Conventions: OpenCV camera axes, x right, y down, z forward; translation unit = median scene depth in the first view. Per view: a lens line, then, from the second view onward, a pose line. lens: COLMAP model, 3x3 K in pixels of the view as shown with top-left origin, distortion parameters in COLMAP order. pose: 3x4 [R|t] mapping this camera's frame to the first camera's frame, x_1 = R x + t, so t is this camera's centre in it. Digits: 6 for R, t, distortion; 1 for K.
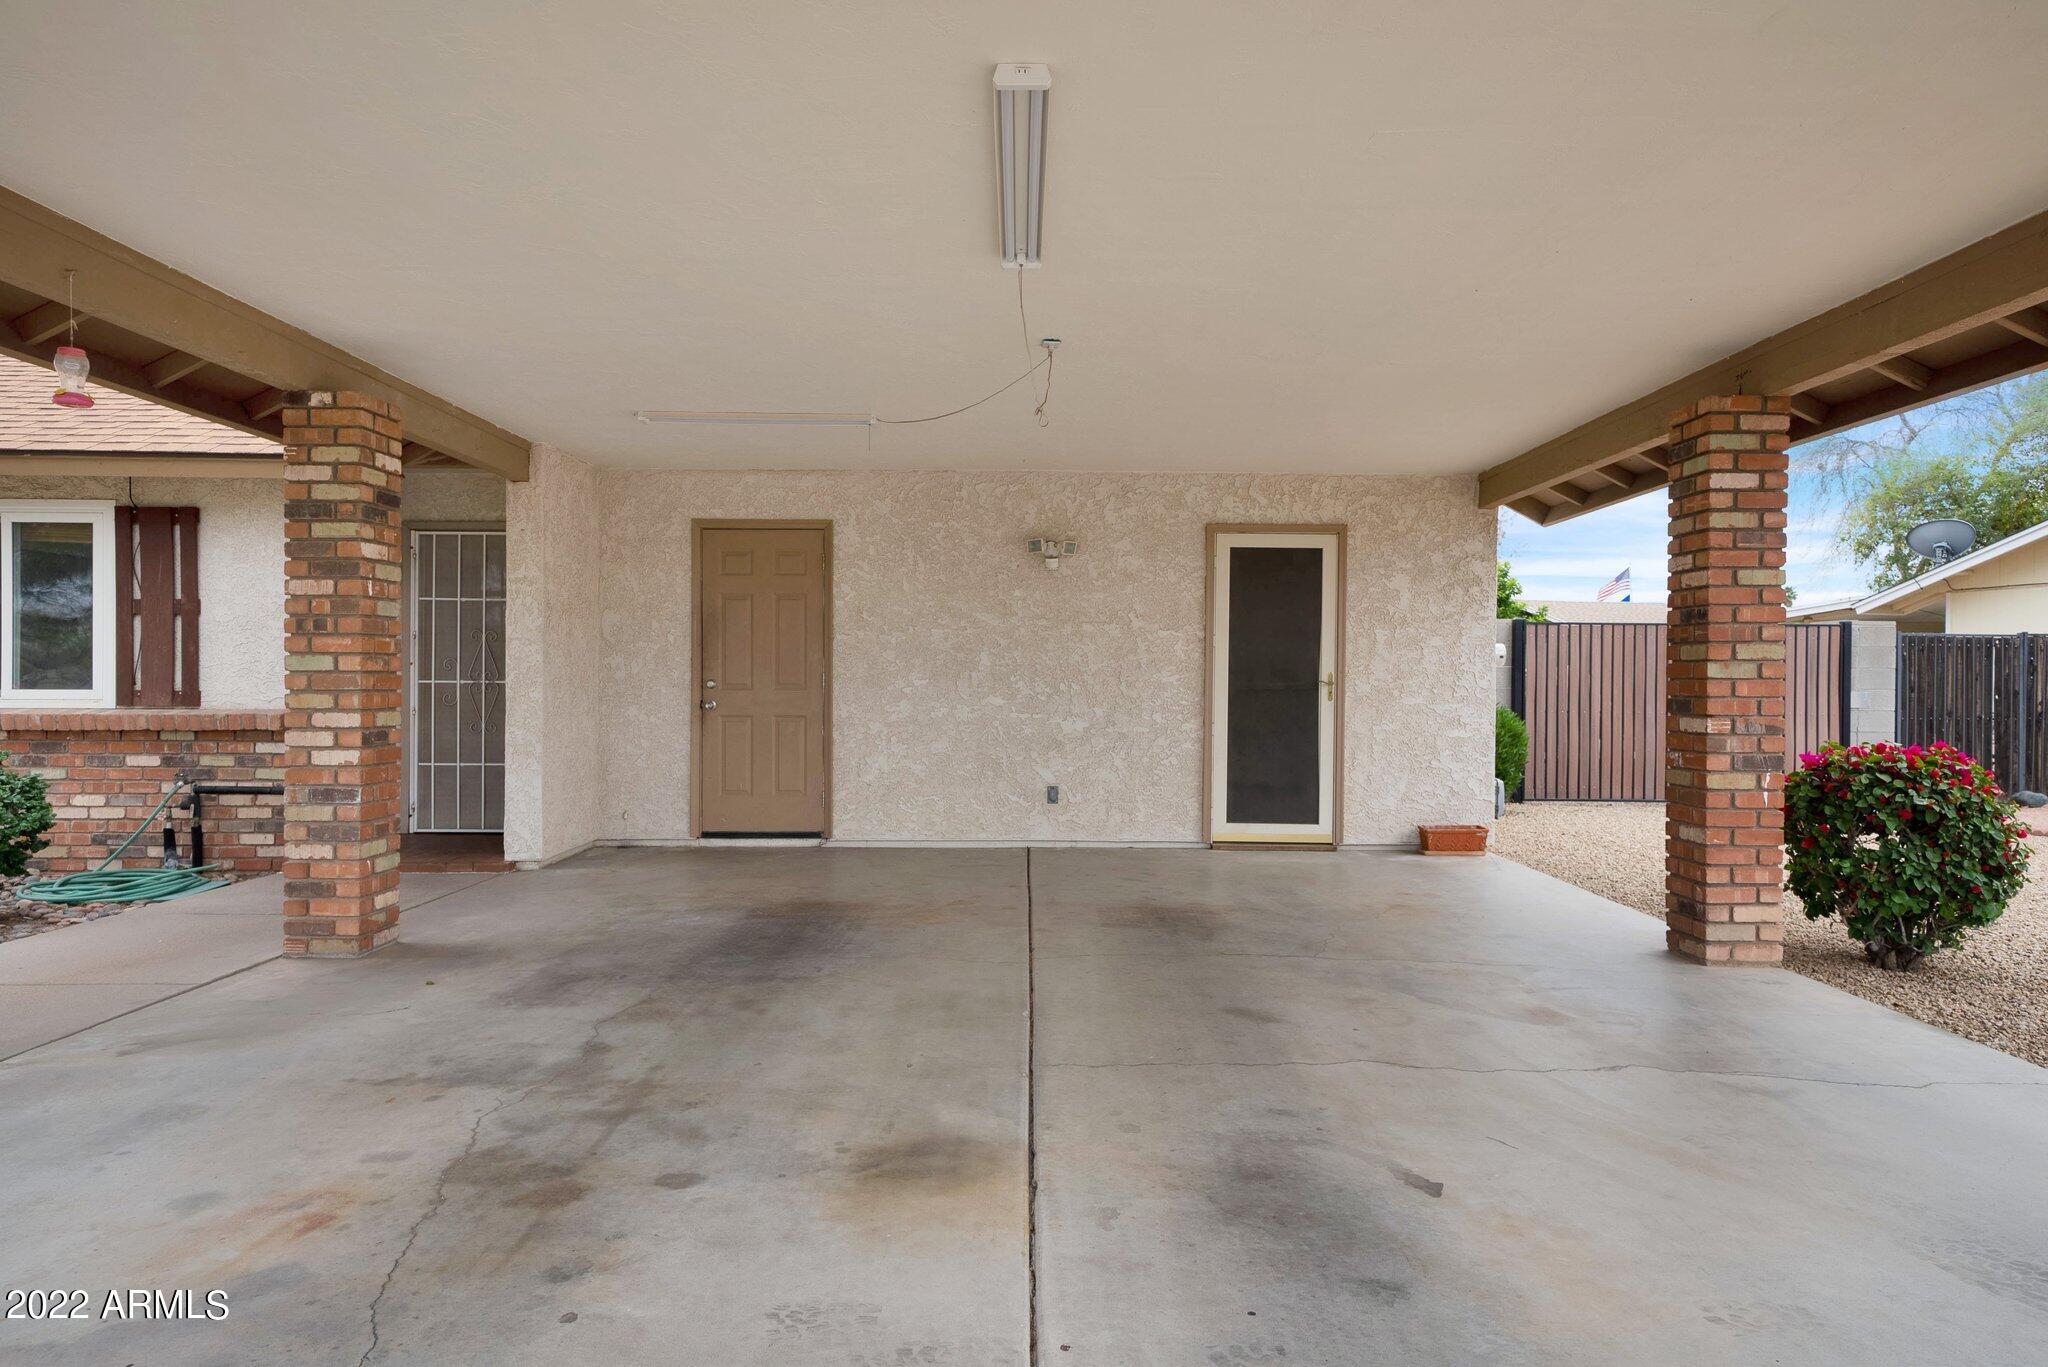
lens RADIAL K [[1250.2, 0, 1031.2], [0, 1250.2, 686.8], [0, 0, 1]] dist [0.007036, 0.001299]
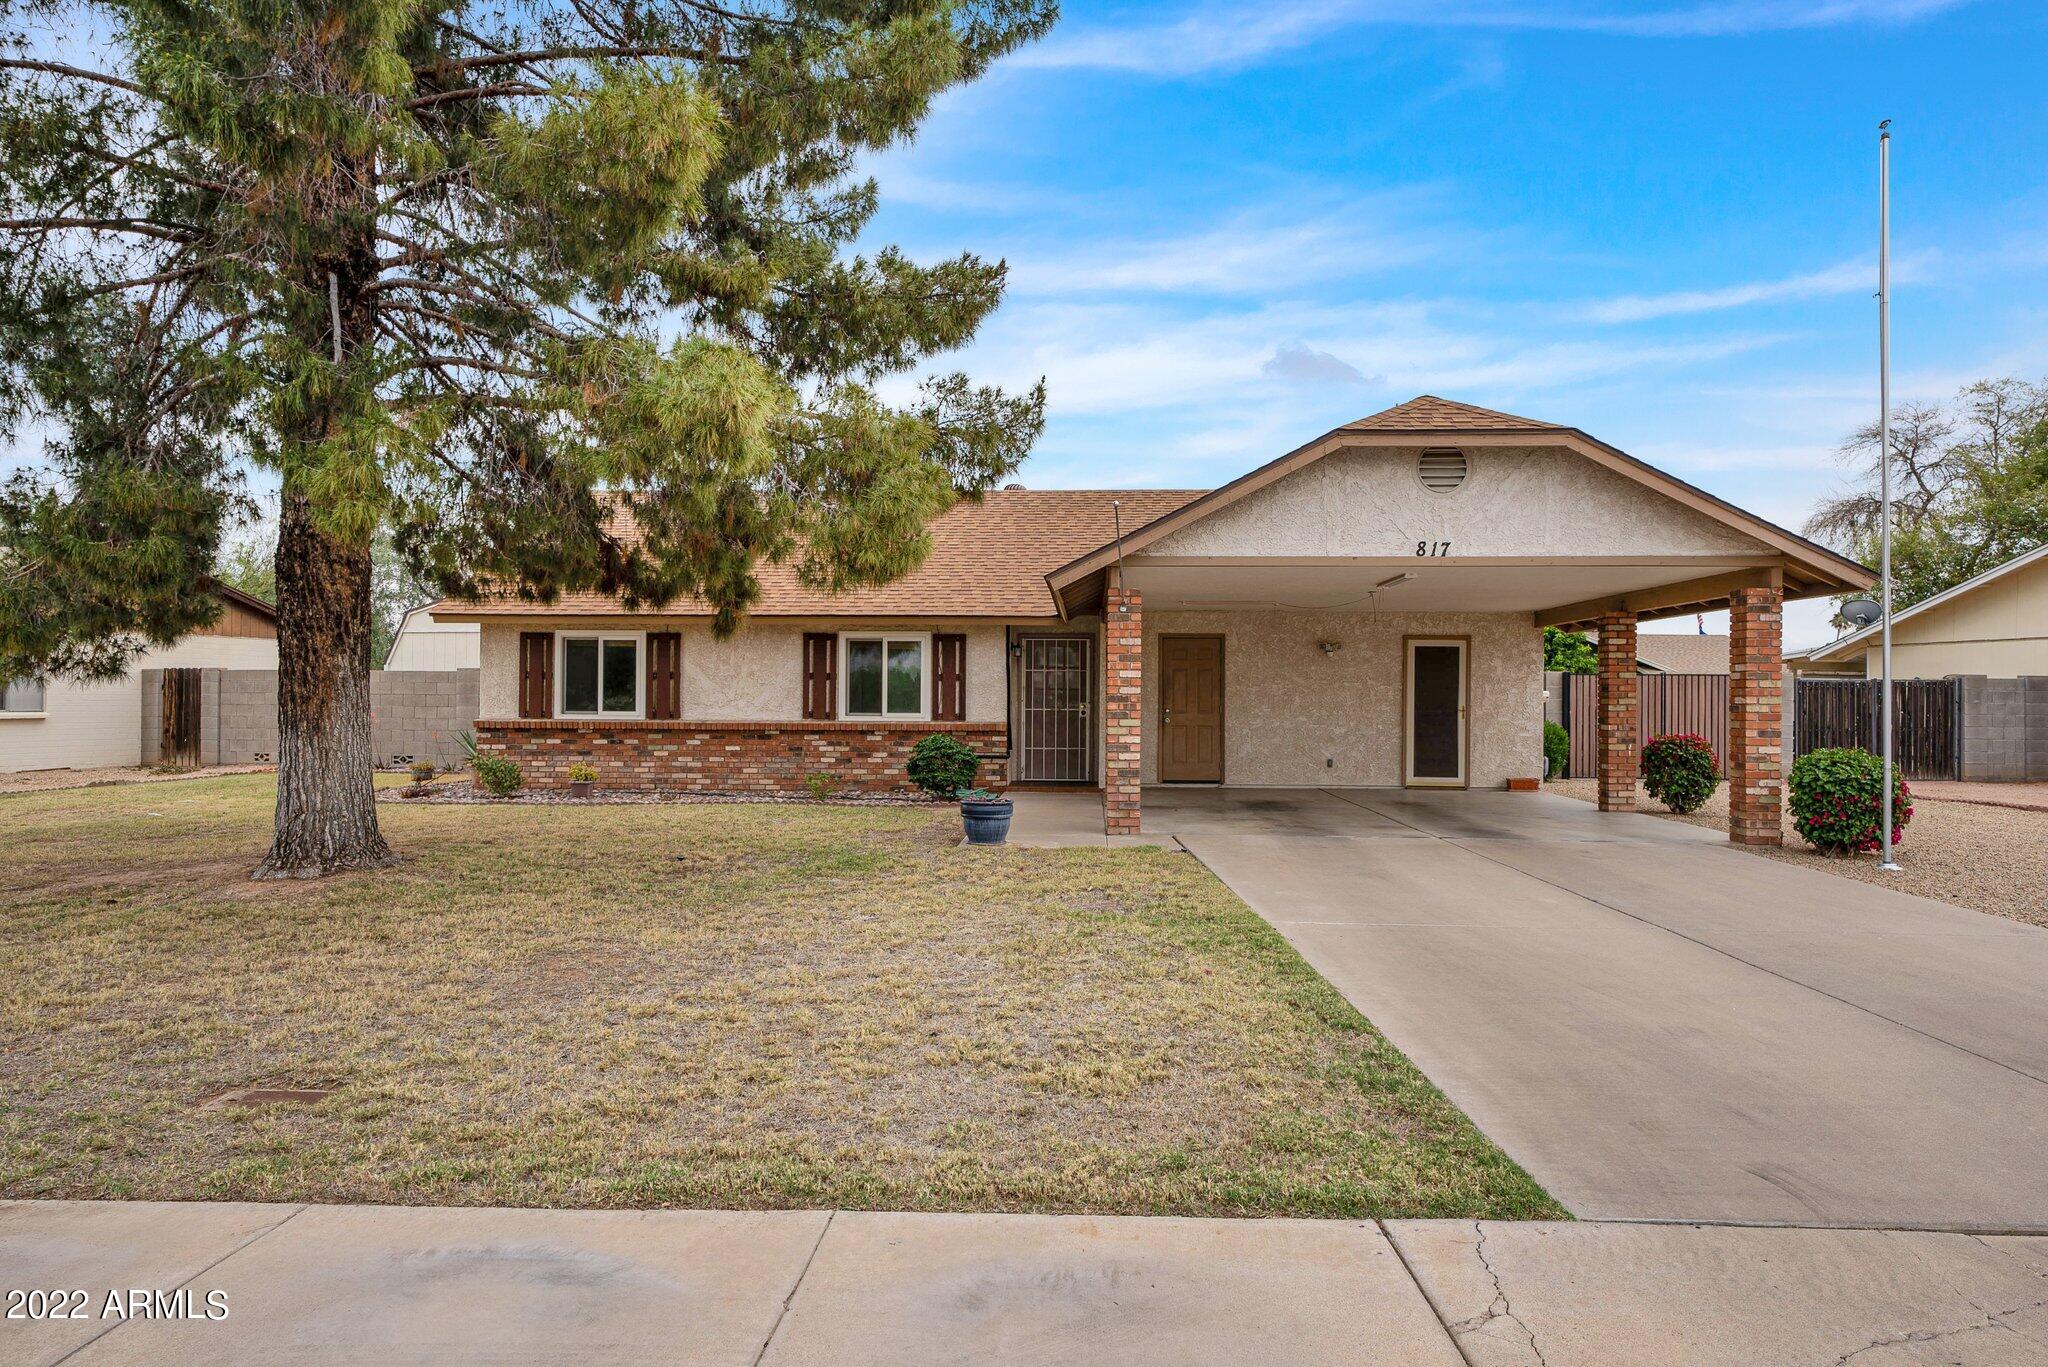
lens RADIAL K [[1330.3, 0, 1016.6], [0, 1330.3, 684.3], [0, 0, 1]] dist [-0.000936, -0.001869]
pose [[0.998540, -0.000398, -0.054023, -0.390520], [-0.000484, 0.999867, -0.016309, -0.010300], [0.054022, 0.016312, 0.998406, -1.276364]]
